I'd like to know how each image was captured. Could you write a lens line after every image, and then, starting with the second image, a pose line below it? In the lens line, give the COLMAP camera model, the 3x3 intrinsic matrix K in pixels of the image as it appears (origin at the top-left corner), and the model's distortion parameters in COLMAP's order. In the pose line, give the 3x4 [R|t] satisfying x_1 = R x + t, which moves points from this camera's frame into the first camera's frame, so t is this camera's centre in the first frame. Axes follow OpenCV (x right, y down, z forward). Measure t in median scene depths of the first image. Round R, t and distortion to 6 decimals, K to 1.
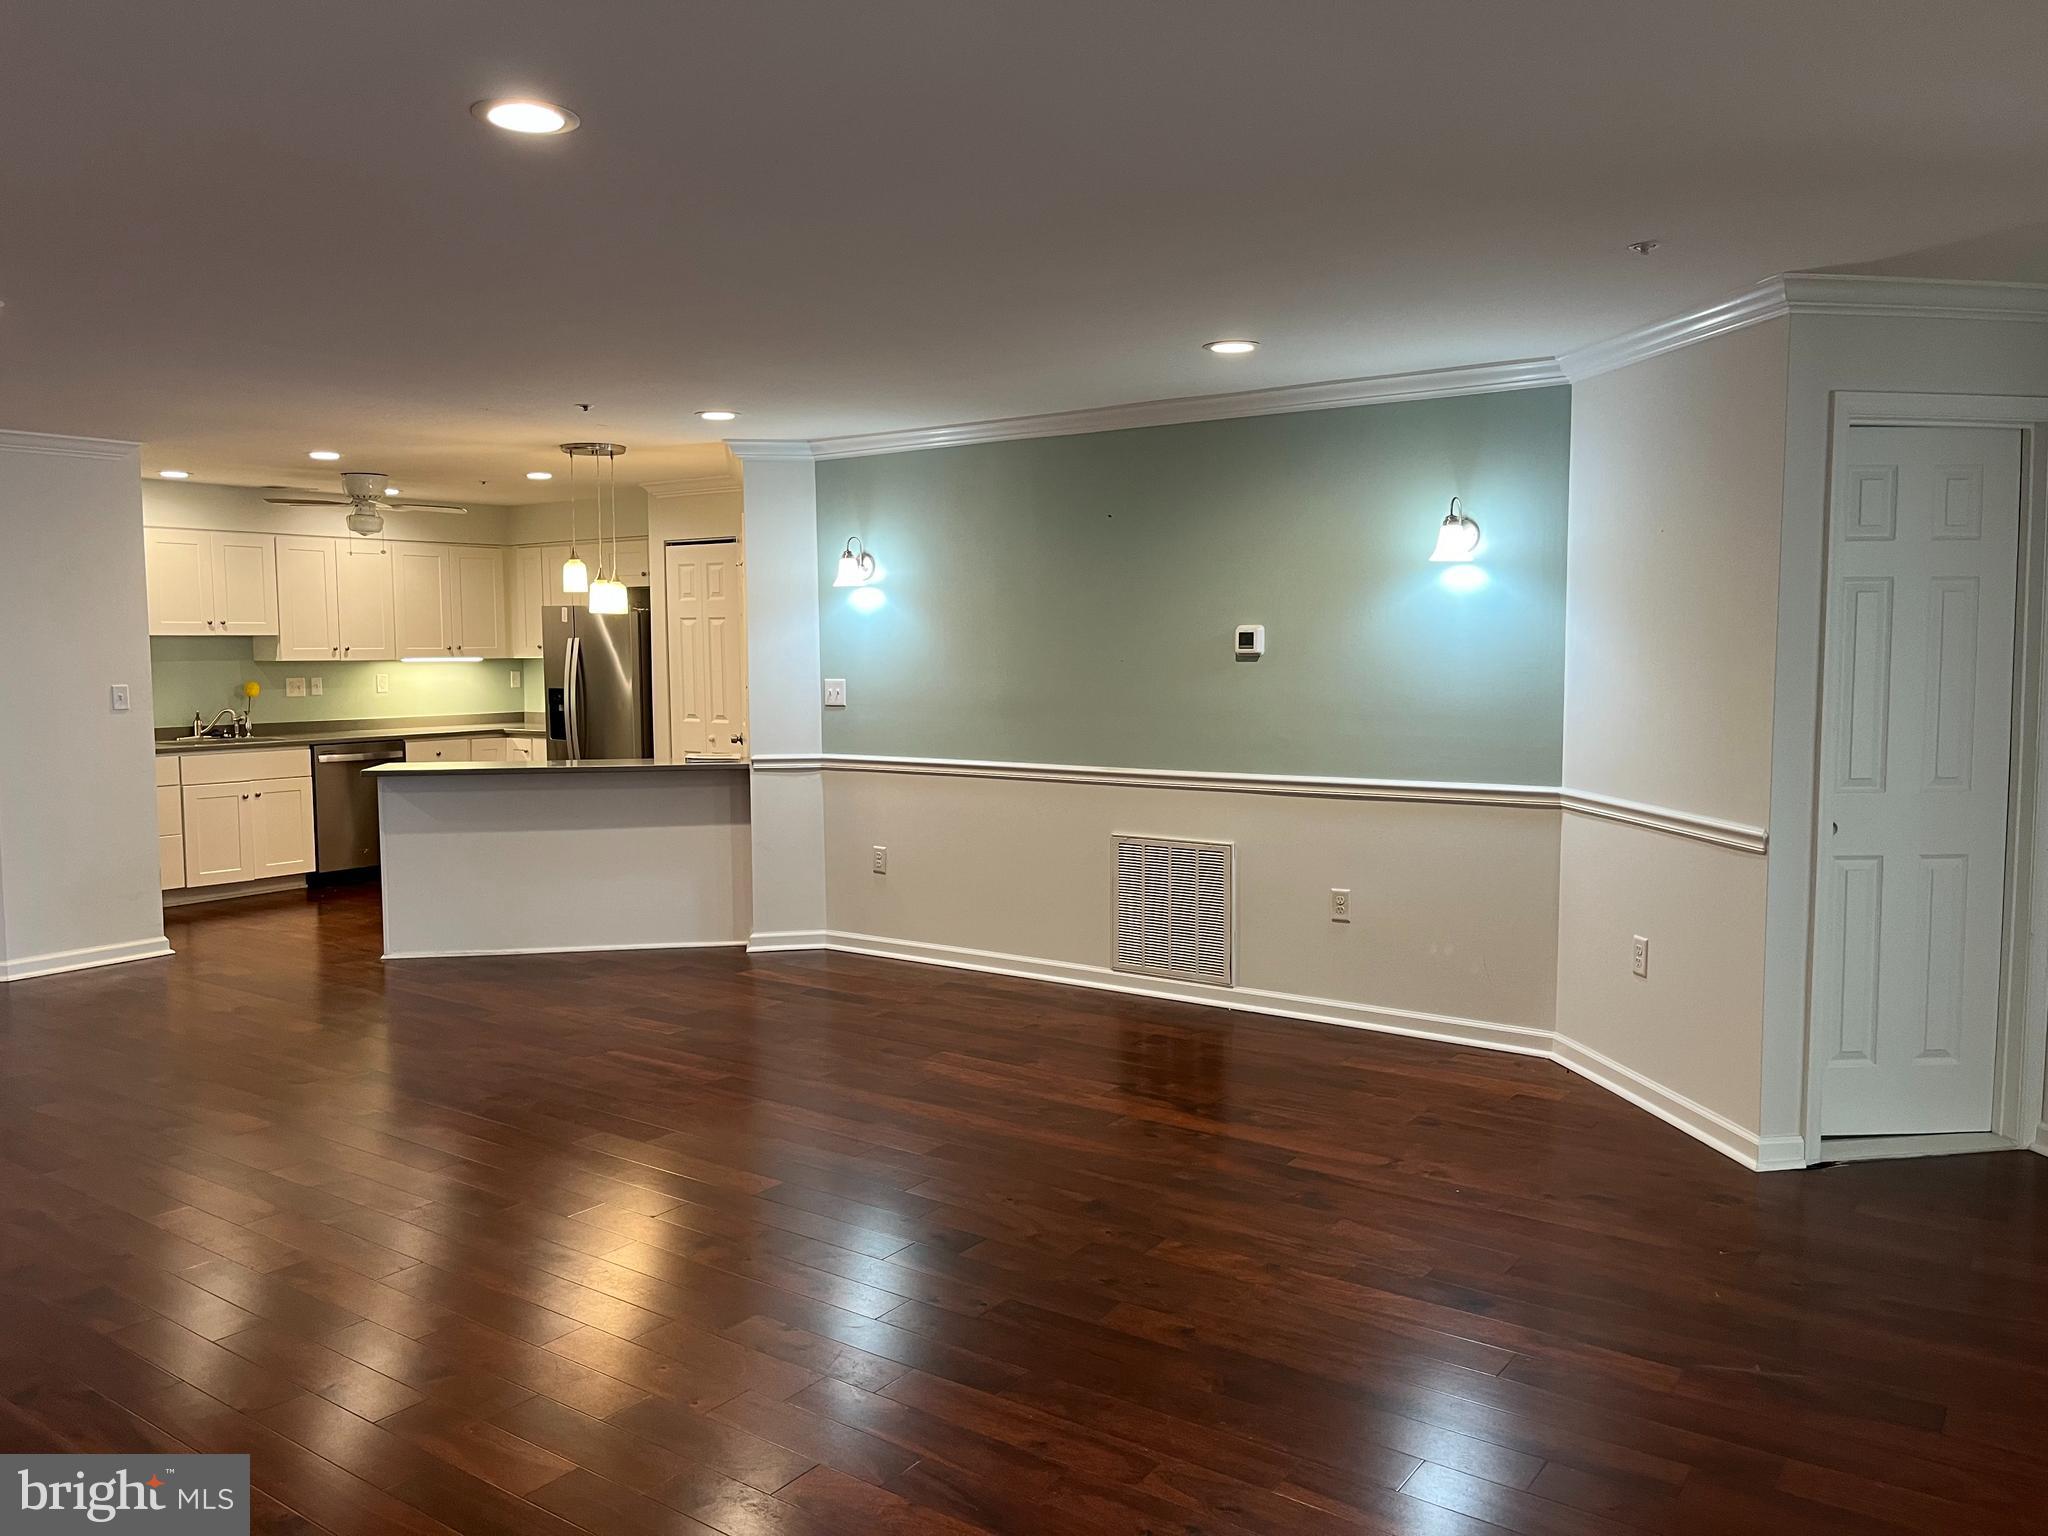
lens RADIAL K [[1554.4, 0, 1024.0], [0, 1554.4, 768.0], [0, 0, 1]] dist [0.042068, -0.103962]
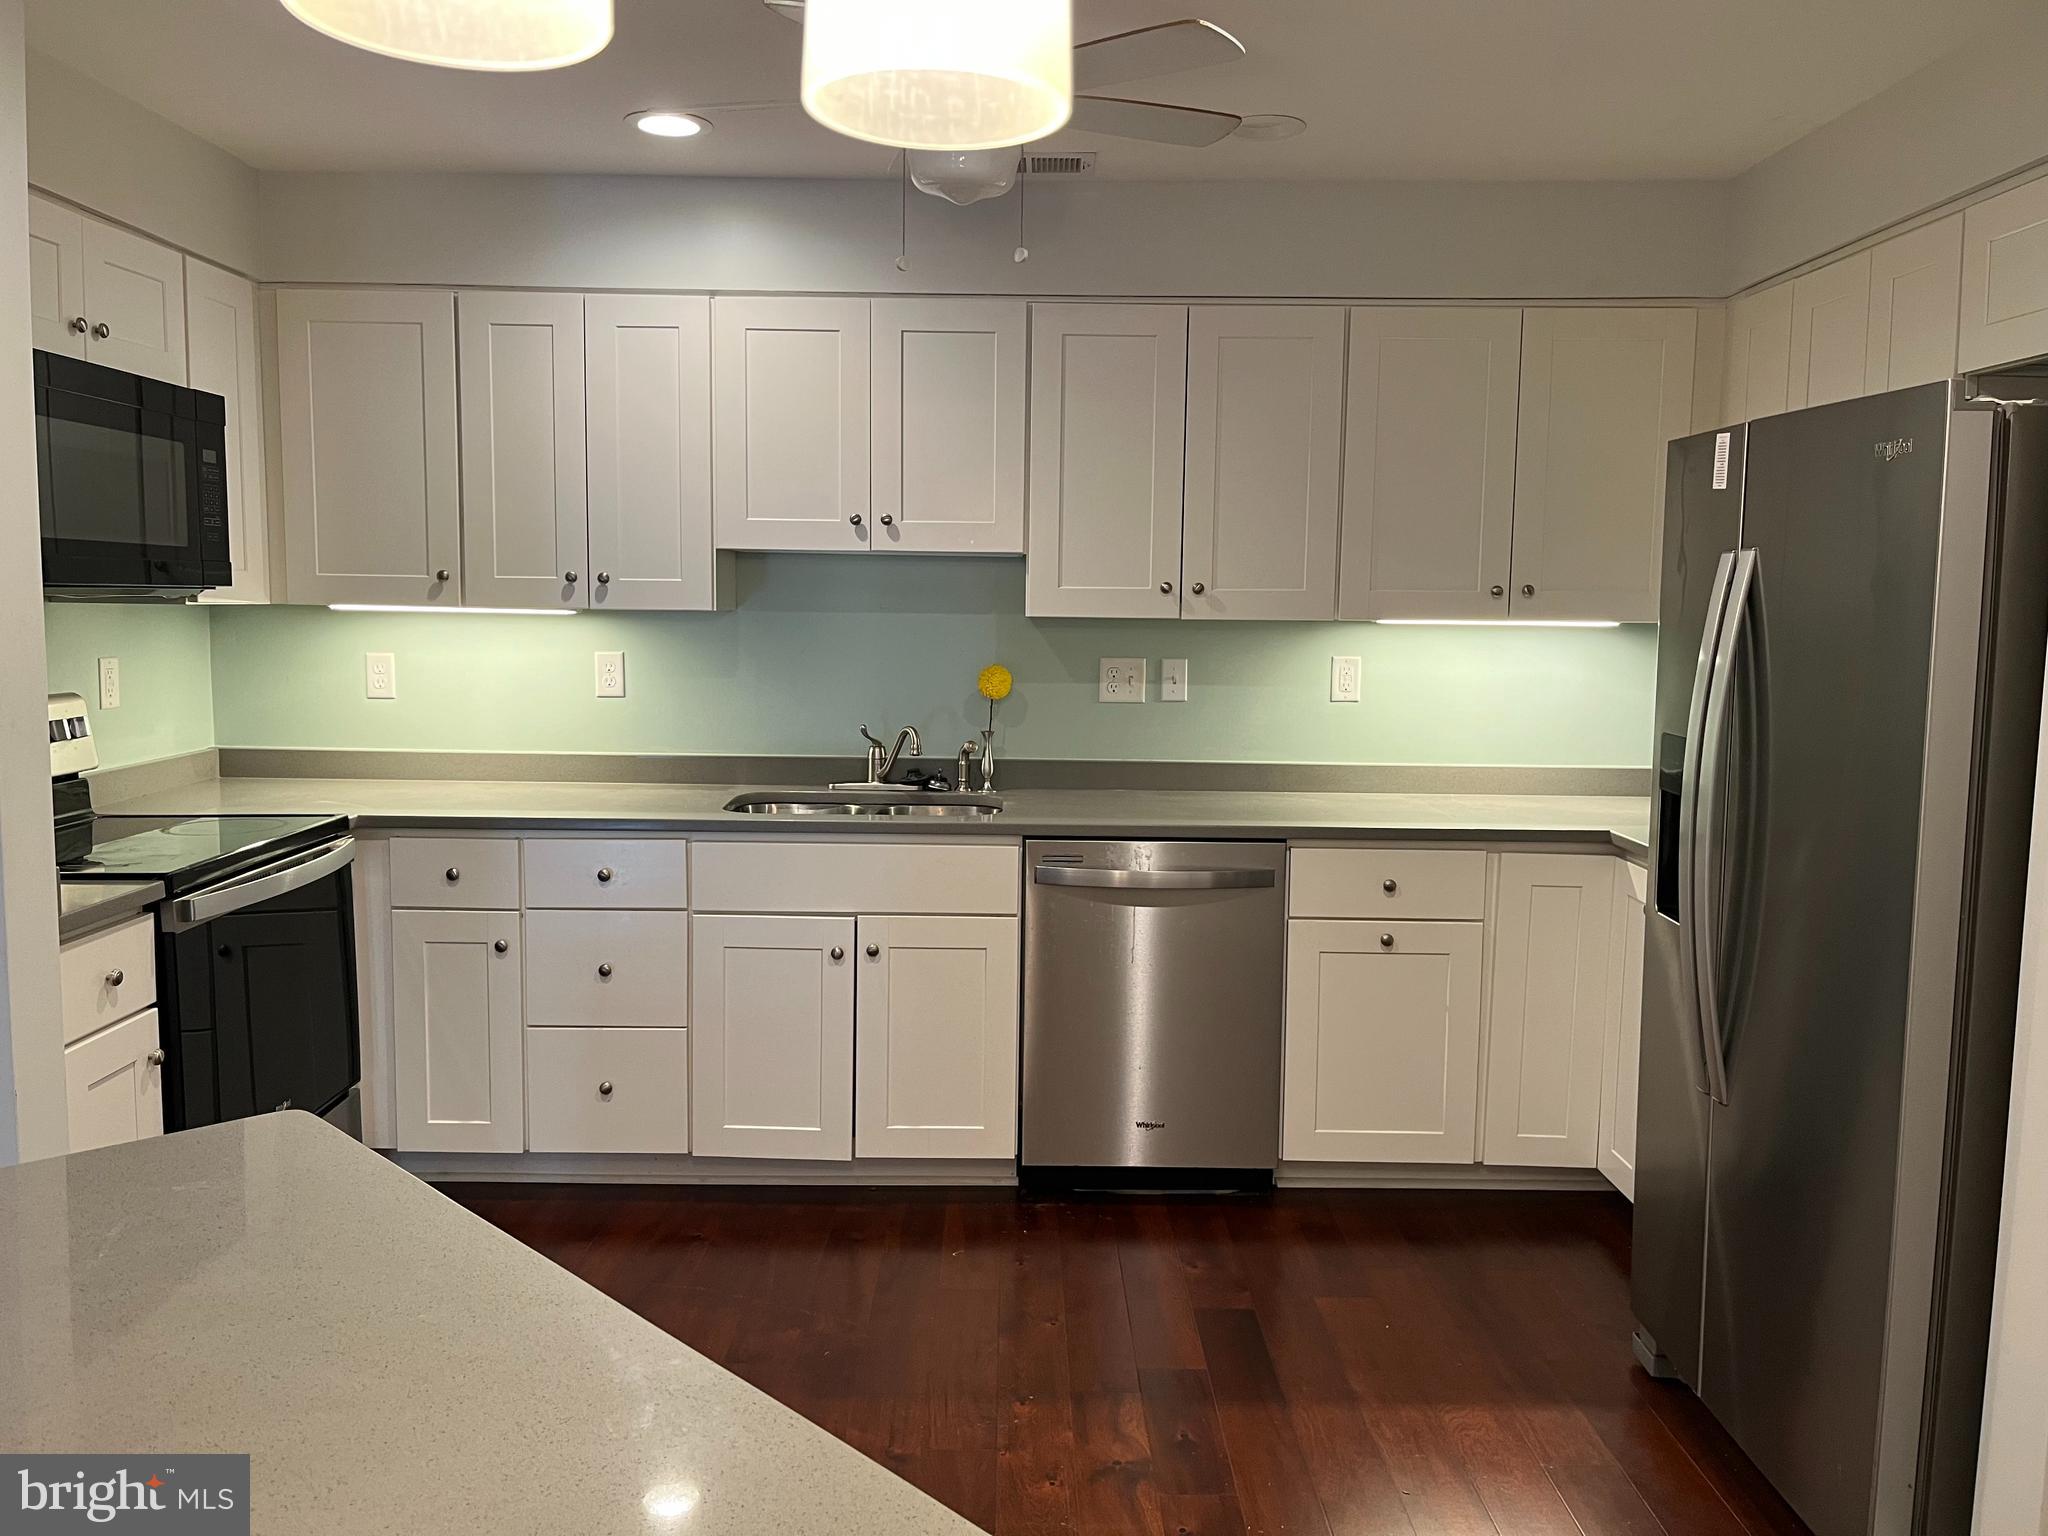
lens RADIAL K [[1554.4, 0, 1024.0], [0, 1554.4, 768.0], [0, 0, 1]] dist [0.042068, -0.103962]
pose [[0.576615, 0.099265, -0.810963, -0.147250], [-0.077600, 0.994758, 0.066587, -0.056964], [0.813322, 0.024536, 0.581296, 0.775998]]
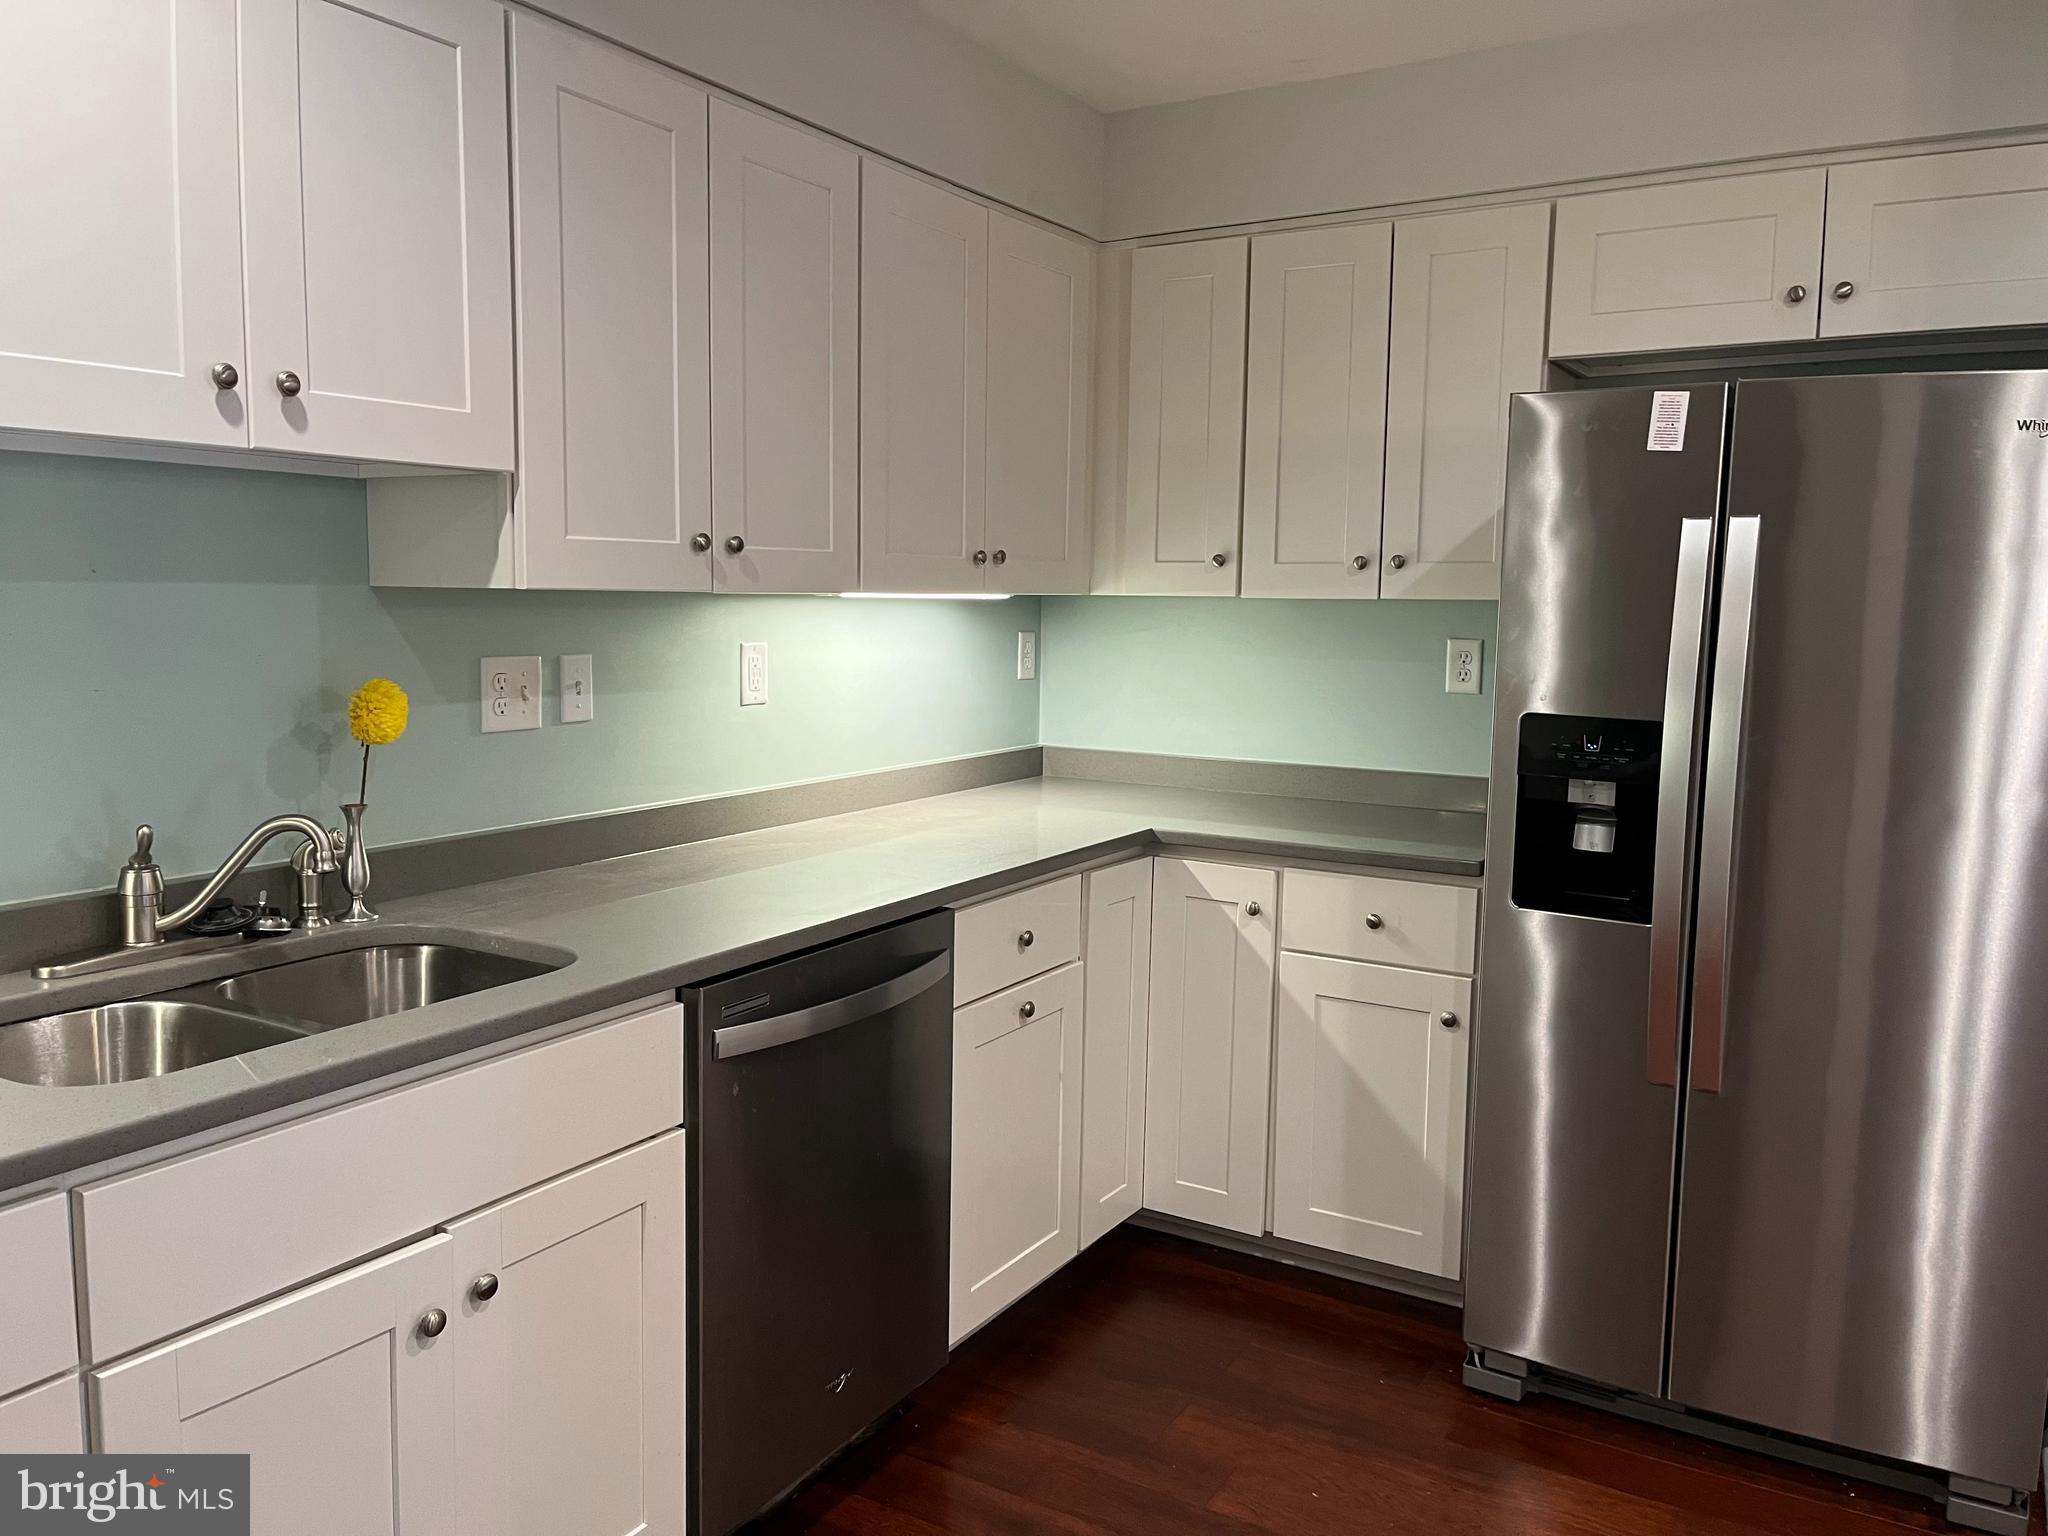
lens RADIAL K [[1554.4, 0, 1024.0], [0, 1554.4, 768.0], [0, 0, 1]] dist [0.042068, -0.103962]
pose [[0.993792, 0.010983, 0.110714, -0.434808], [-0.015242, 0.999173, 0.037696, -0.053231], [-0.110208, -0.039150, 0.993137, 0.779988]]
